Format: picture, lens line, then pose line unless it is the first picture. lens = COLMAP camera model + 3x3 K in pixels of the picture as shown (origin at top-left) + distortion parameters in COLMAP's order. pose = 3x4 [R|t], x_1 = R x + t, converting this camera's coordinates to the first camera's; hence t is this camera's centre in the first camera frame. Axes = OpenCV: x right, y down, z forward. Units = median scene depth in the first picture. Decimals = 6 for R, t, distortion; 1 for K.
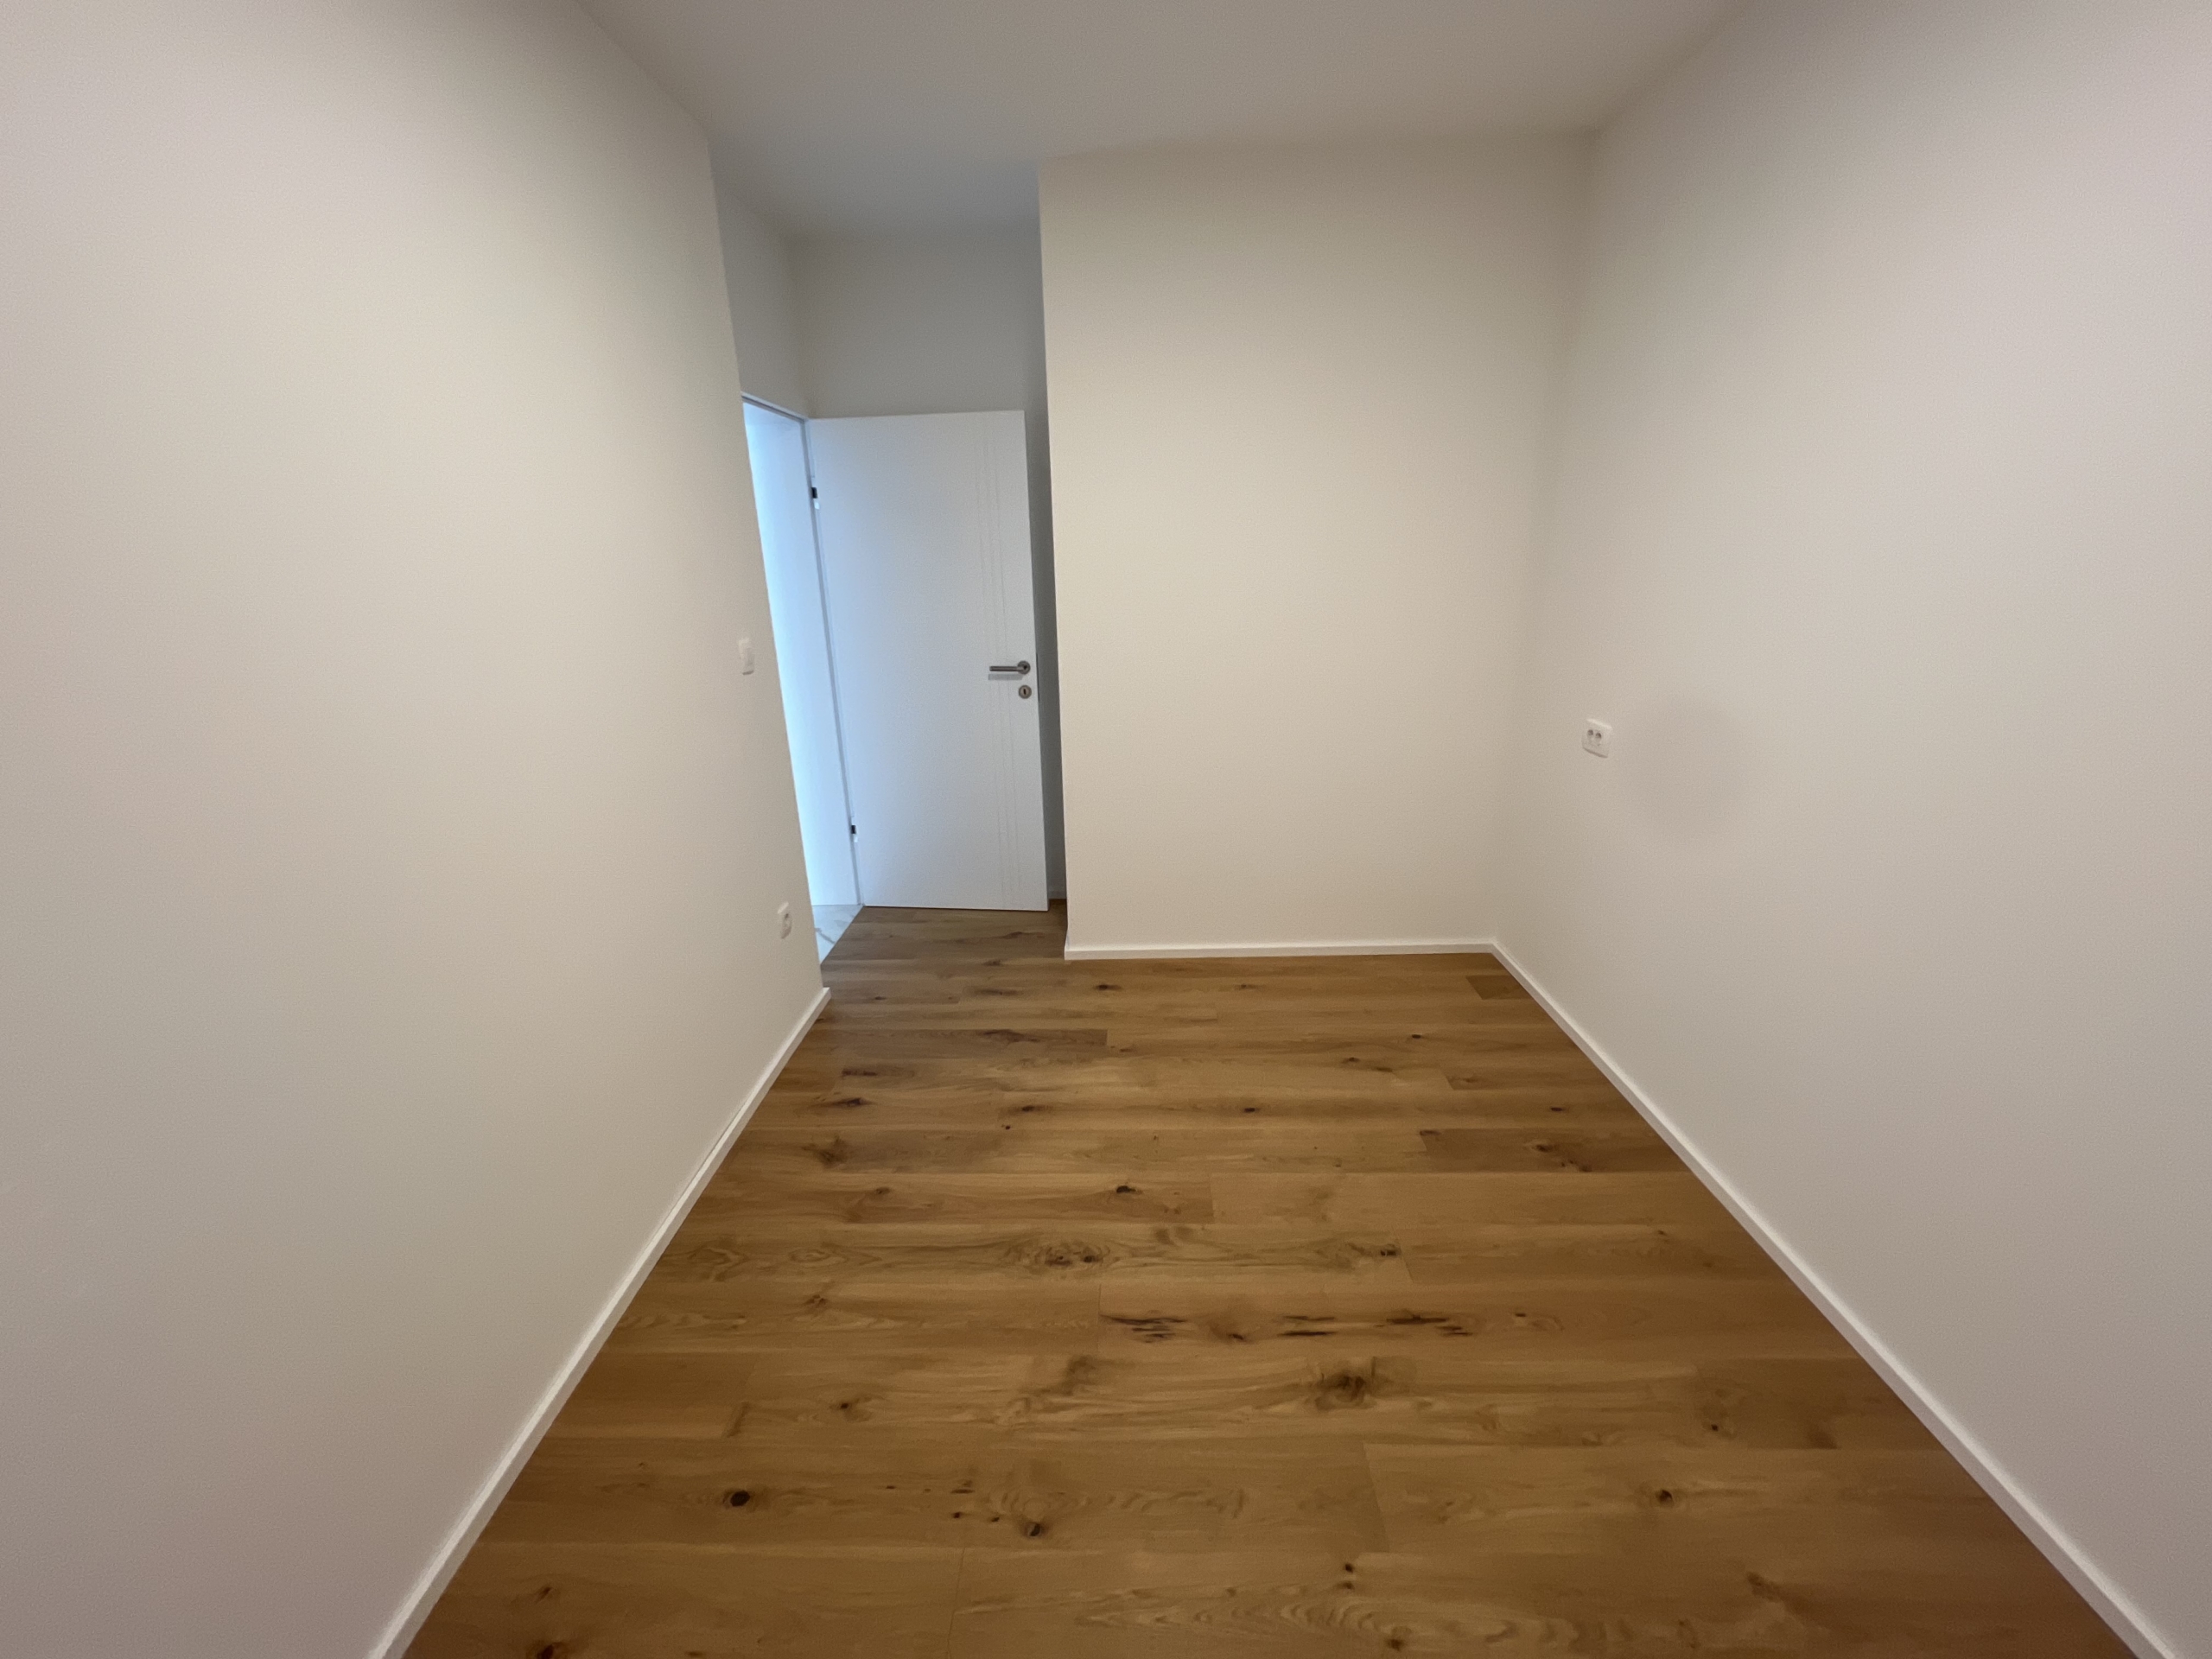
lens RADIAL K [[879.5, 0, 1106.1], [0, 879.5, 829.9], [0, 0, 1]] dist [-0.004107, 0.000841]
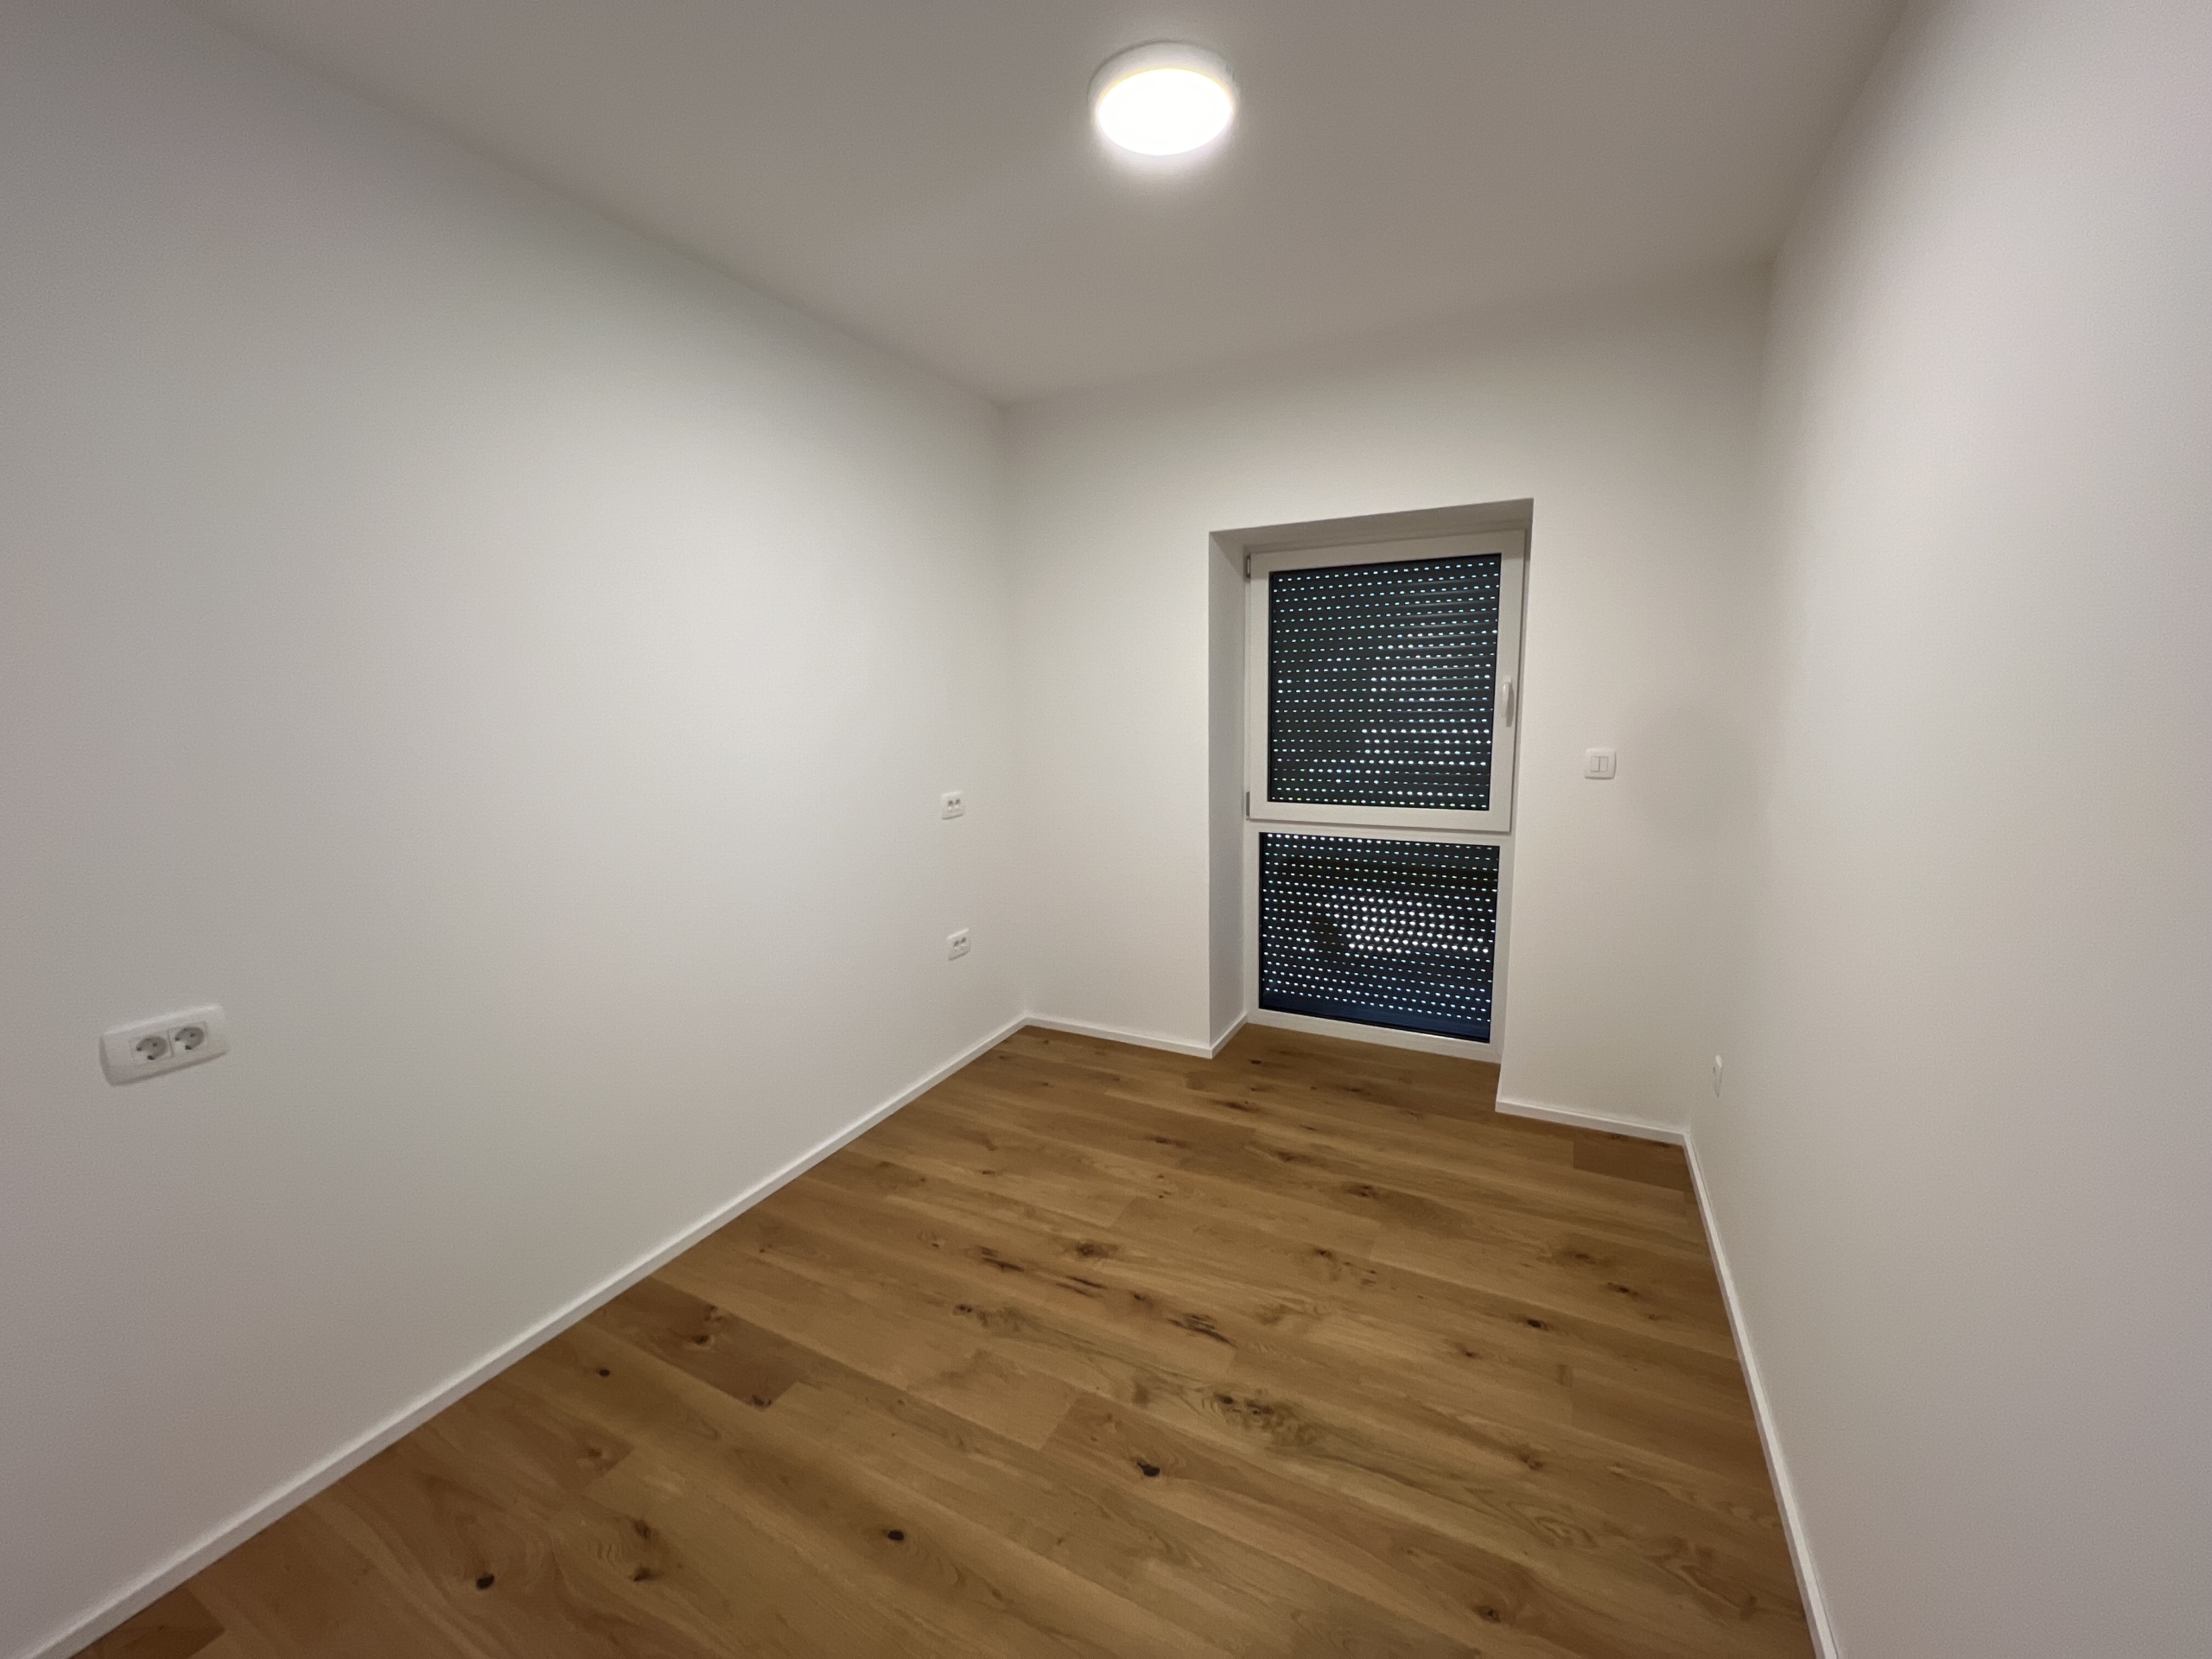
lens RADIAL K [[879.5, 0, 1104.9], [0, 879.5, 828.5], [0, 0, 1]] dist [-0.004107, 0.000841]
pose [[-0.896367, -0.031724, 0.442176, -0.301922], [0.175230, 0.890854, 0.419134, -0.482489], [-0.407211, 0.453180, -0.792973, 1.533959]]
